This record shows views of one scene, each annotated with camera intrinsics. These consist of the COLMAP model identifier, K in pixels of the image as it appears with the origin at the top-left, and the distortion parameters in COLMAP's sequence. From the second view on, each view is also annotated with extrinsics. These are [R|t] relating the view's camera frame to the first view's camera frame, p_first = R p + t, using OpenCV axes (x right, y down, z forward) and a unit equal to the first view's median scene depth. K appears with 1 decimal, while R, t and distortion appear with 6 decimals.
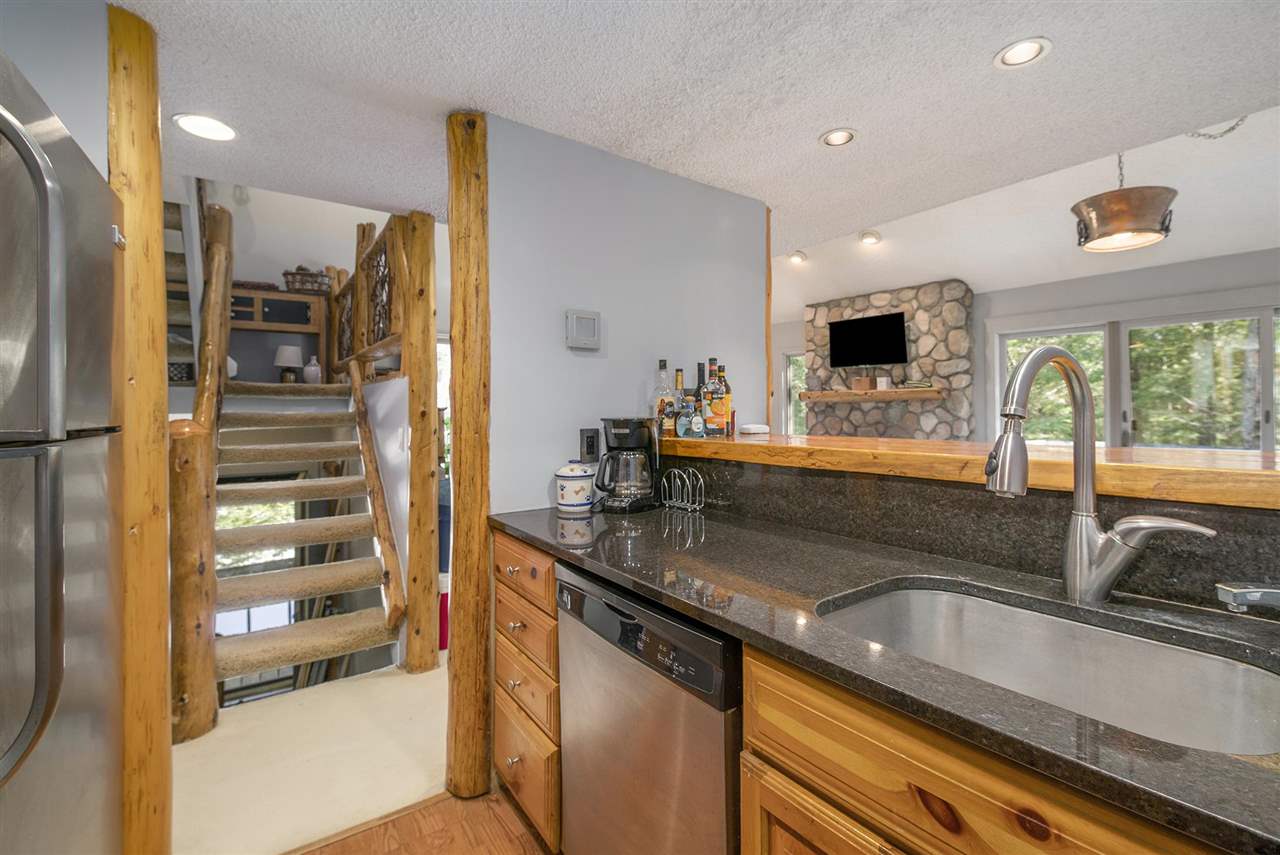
lens RADIAL K [[554.9, 0, 639.0], [0, 554.9, 410.2], [0, 0, 1]] dist [-0.004602, -0.001657]
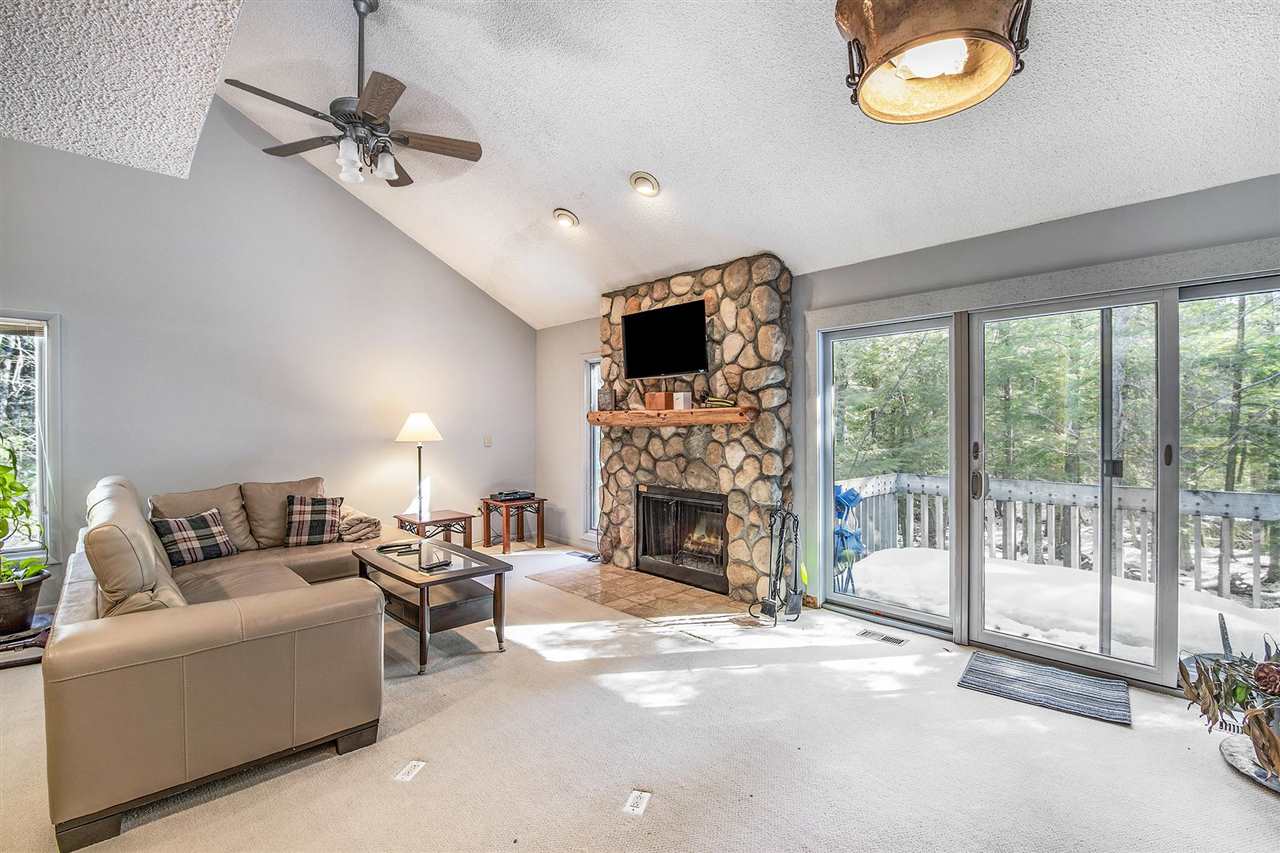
lens RADIAL K [[555.8, 0, 651.2], [0, 555.8, 439.7], [0, 0, 1]] dist [-0.007270, -0.001595]
pose [[0.988368, 0.003361, 0.152046, 0.301731], [-0.005729, 0.999869, 0.015138, -0.008908], [-0.151975, -0.015833, 0.988258, 0.302857]]
